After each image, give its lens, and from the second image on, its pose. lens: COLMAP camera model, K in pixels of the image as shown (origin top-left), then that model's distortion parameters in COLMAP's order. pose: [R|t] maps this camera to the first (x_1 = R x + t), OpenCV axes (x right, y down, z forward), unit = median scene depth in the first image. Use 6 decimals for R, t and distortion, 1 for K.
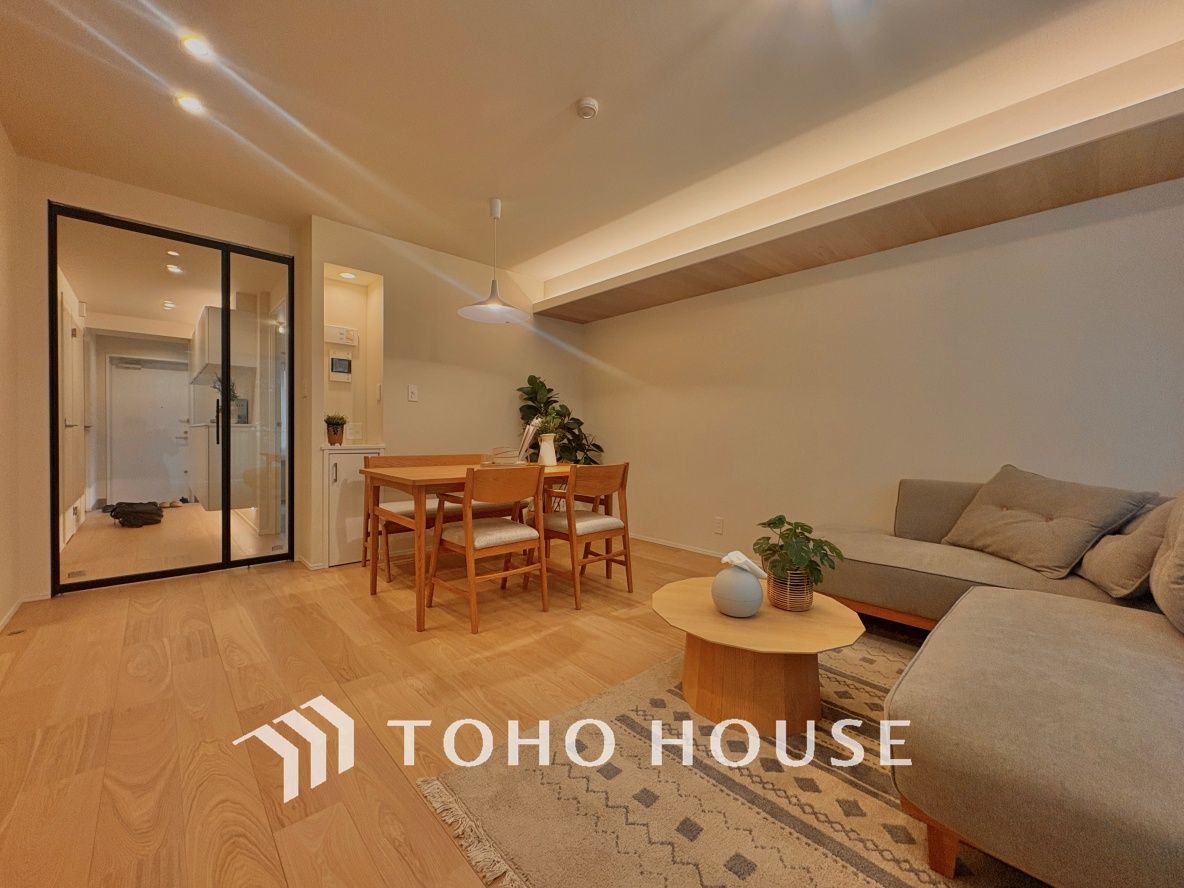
lens RADIAL K [[471.2, 0, 592.4], [0, 471.2, 444.7], [0, 0, 1]] dist [-0.000042, 0.000496]
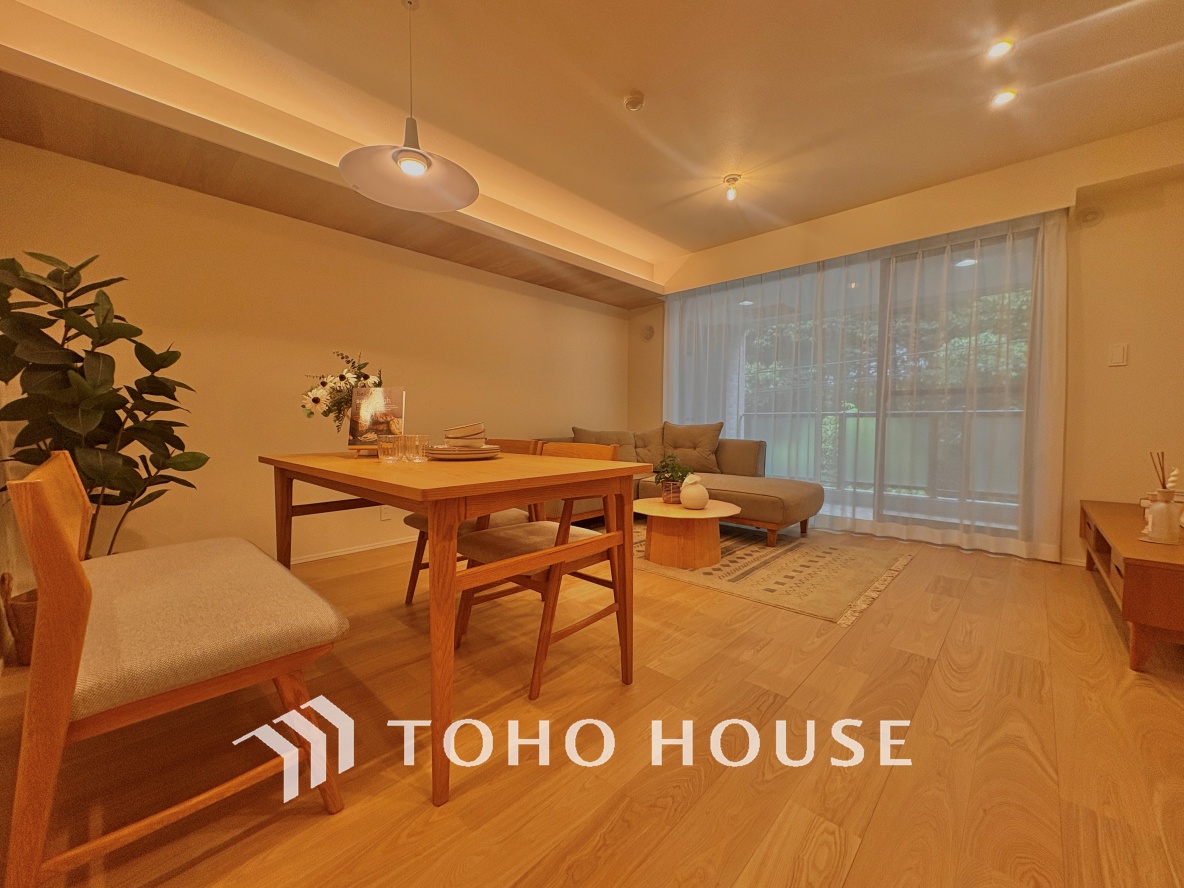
lens RADIAL K [[471.2, 0, 590.5], [0, 471.2, 444.3], [0, 0, 1]] dist [-0.000042, 0.000496]
pose [[-0.067120, -0.061001, 0.995878, -0.872468], [0.018160, 0.997889, 0.062348, -0.001782], [-0.997580, 0.022270, -0.065870, 0.921094]]
